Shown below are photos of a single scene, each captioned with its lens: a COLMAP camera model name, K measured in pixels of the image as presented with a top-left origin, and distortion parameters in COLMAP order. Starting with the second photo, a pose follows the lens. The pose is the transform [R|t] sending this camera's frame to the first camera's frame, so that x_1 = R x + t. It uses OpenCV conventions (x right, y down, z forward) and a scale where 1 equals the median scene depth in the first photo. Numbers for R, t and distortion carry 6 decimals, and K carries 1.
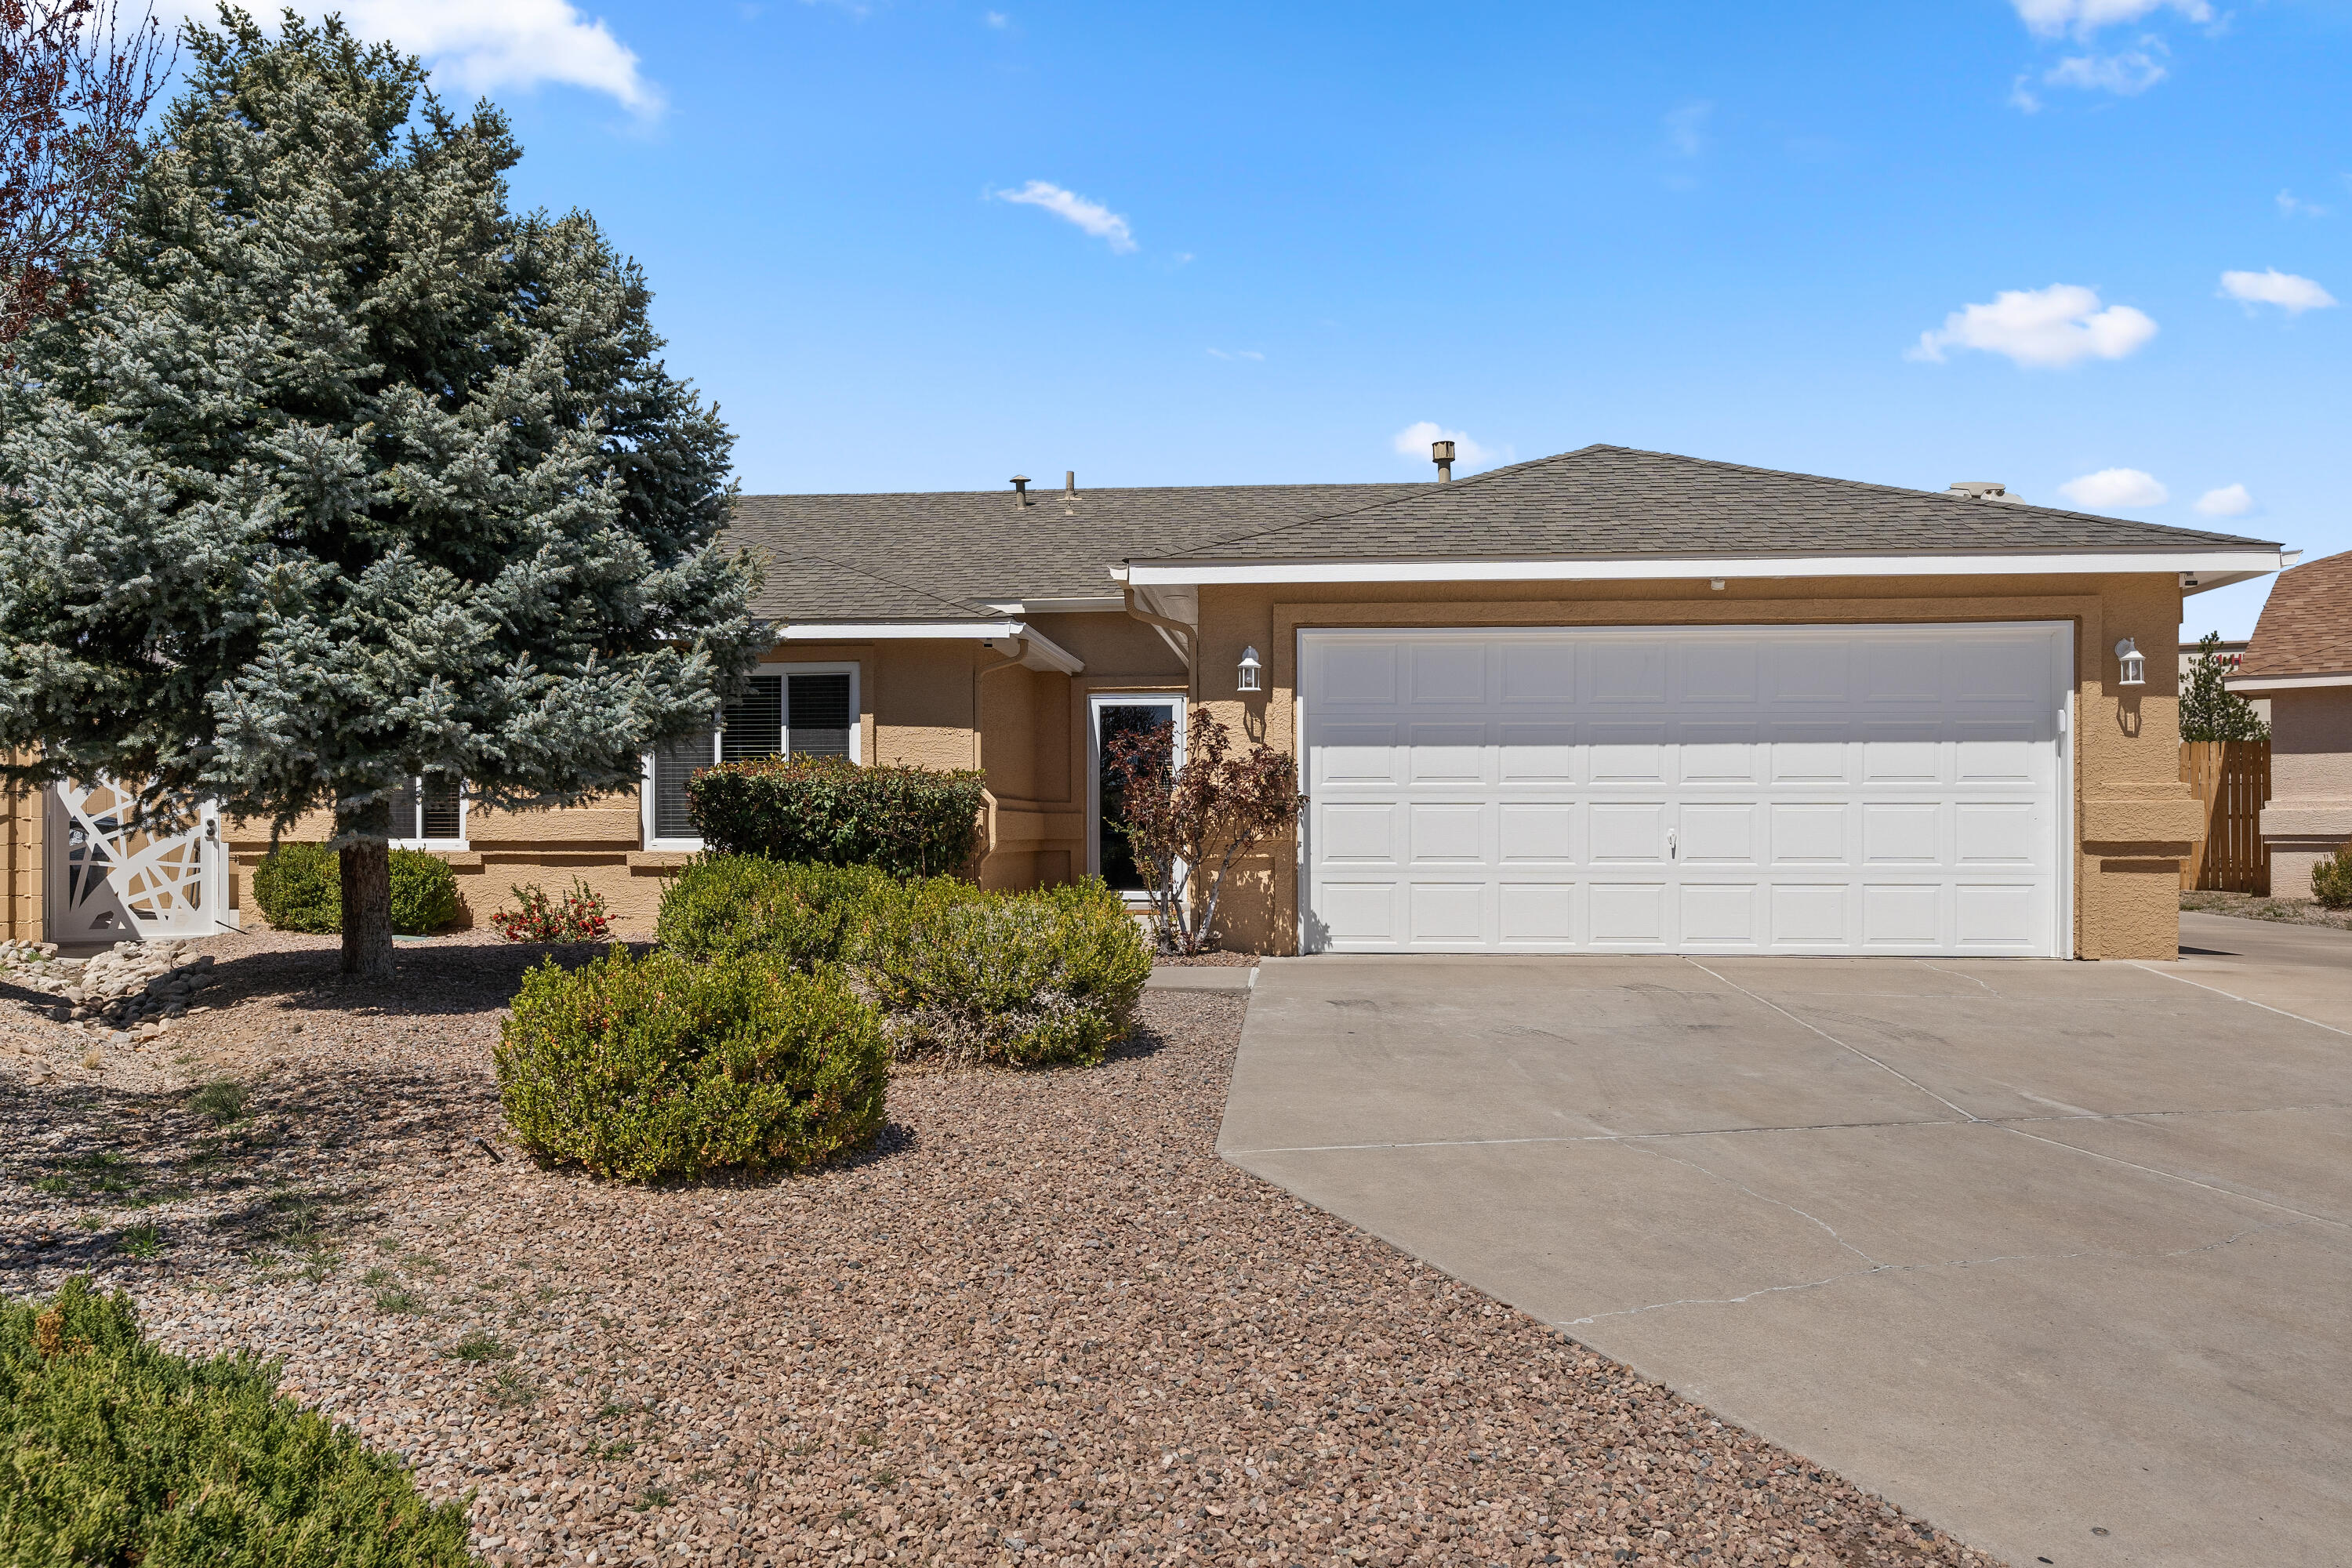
lens RADIAL K [[1733.9, 0, 1190.3], [0, 1733.9, 828.5], [0, 0, 1]] dist [0.000301, -0.001690]
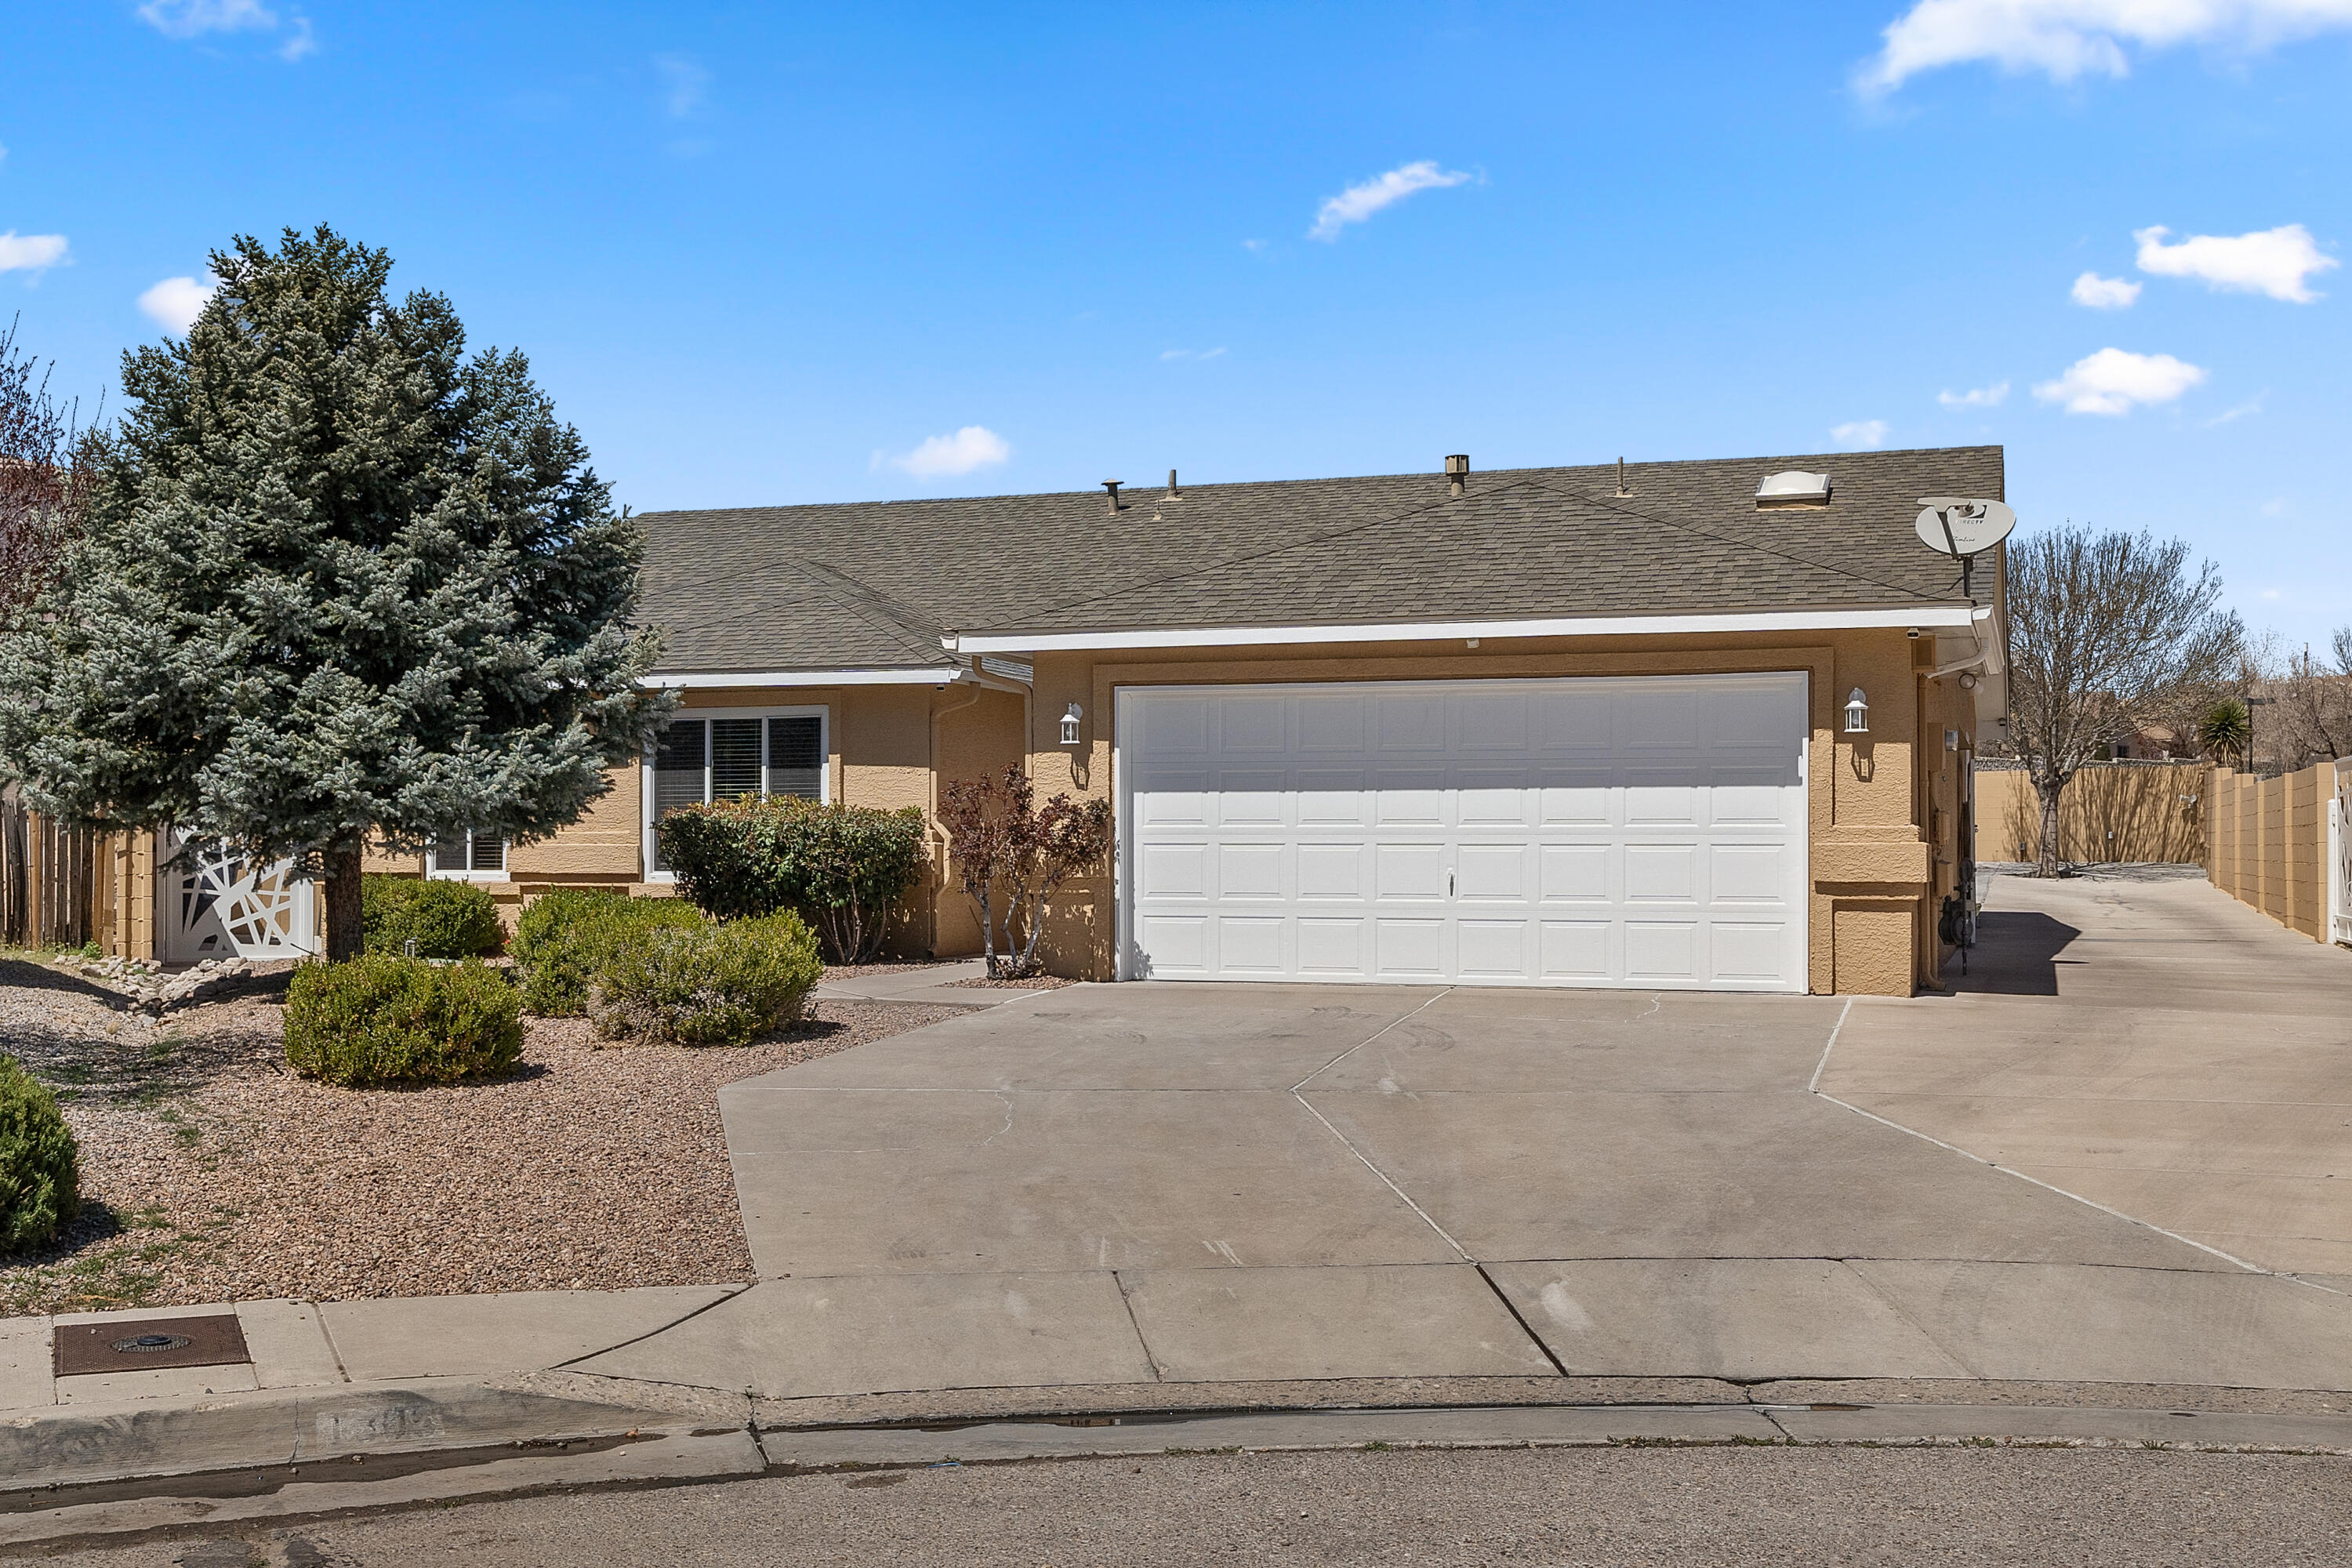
lens RADIAL K [[2523.4, 0, 1175.1], [0, 2523.4, 801.9], [0, 0, 1]] dist [-0.001875, 0.000000]
pose [[0.968561, -0.003768, -0.248749, 0.511831], [-0.000148, 0.999876, -0.015722, -0.016617], [0.248777, 0.015264, 0.968440, -0.564191]]
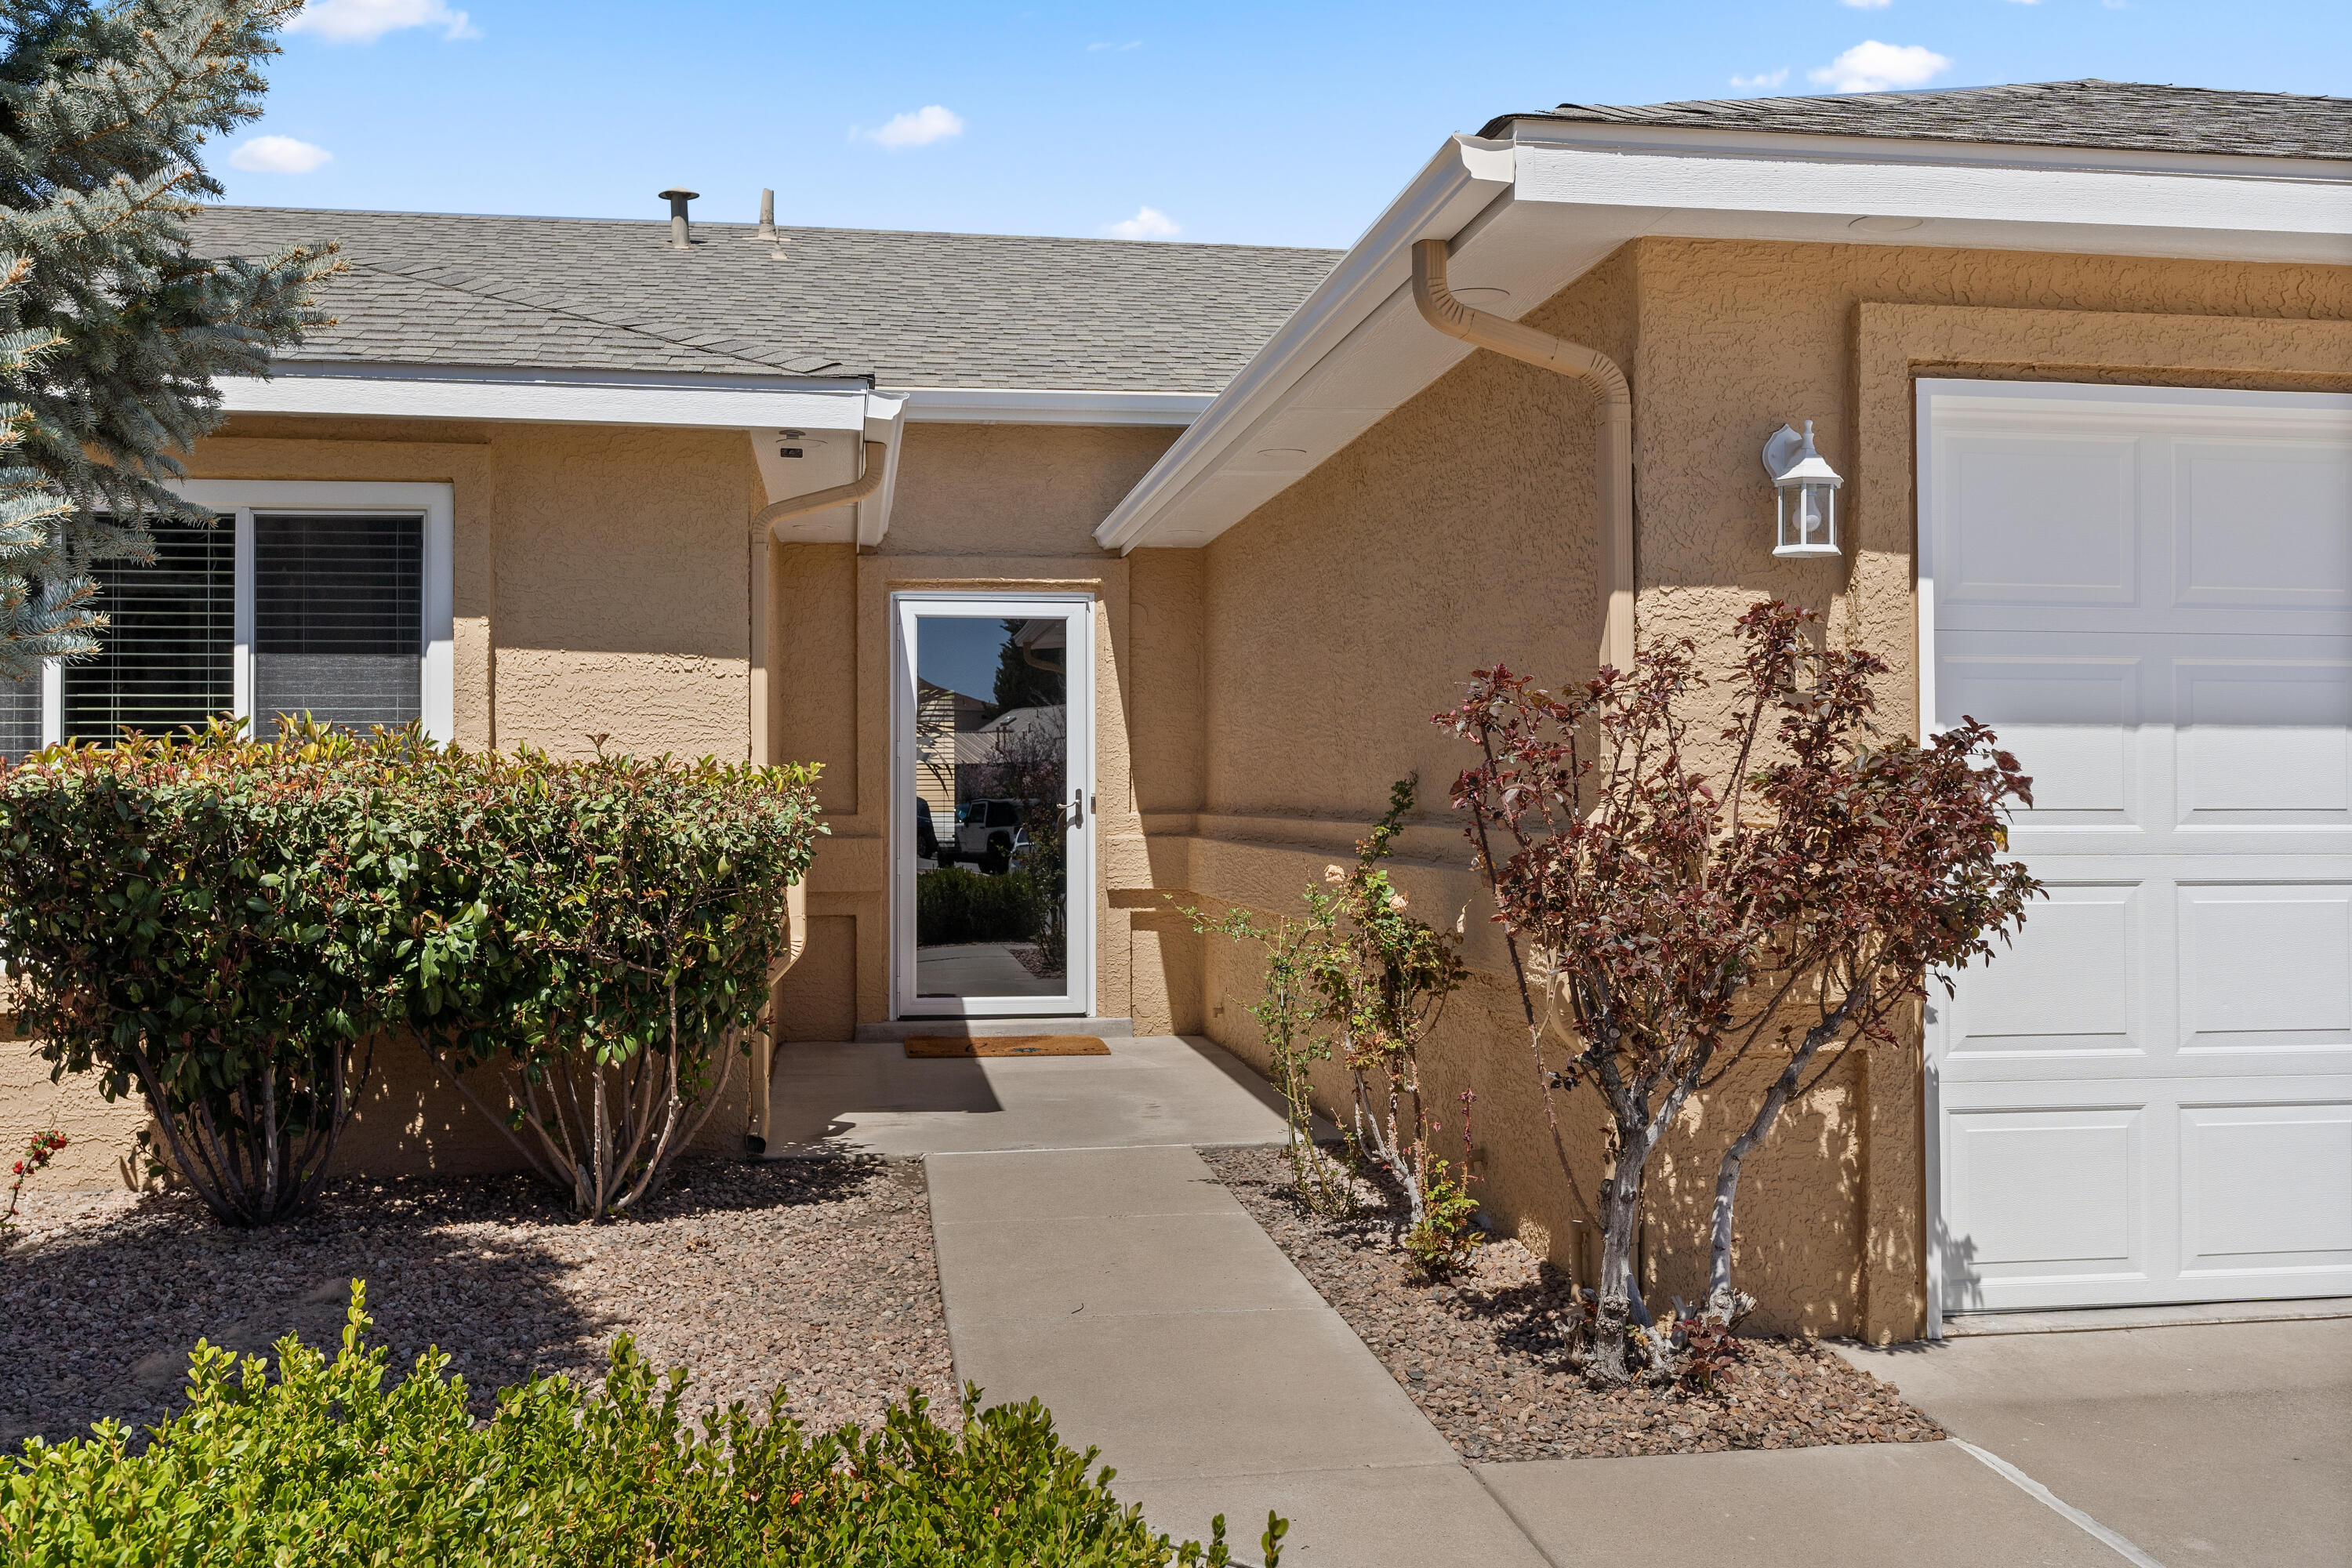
lens RADIAL K [[2081.2, 0, 1176.1], [0, 2081.2, 768.1], [0, 0, 1]] dist [0.012062, 0.010366]
pose [[0.974248, 0.002167, 0.225467, -0.177297], [-0.000101, 0.999958, -0.009172, -0.035545], [-0.225477, 0.008913, 0.974208, 0.650007]]
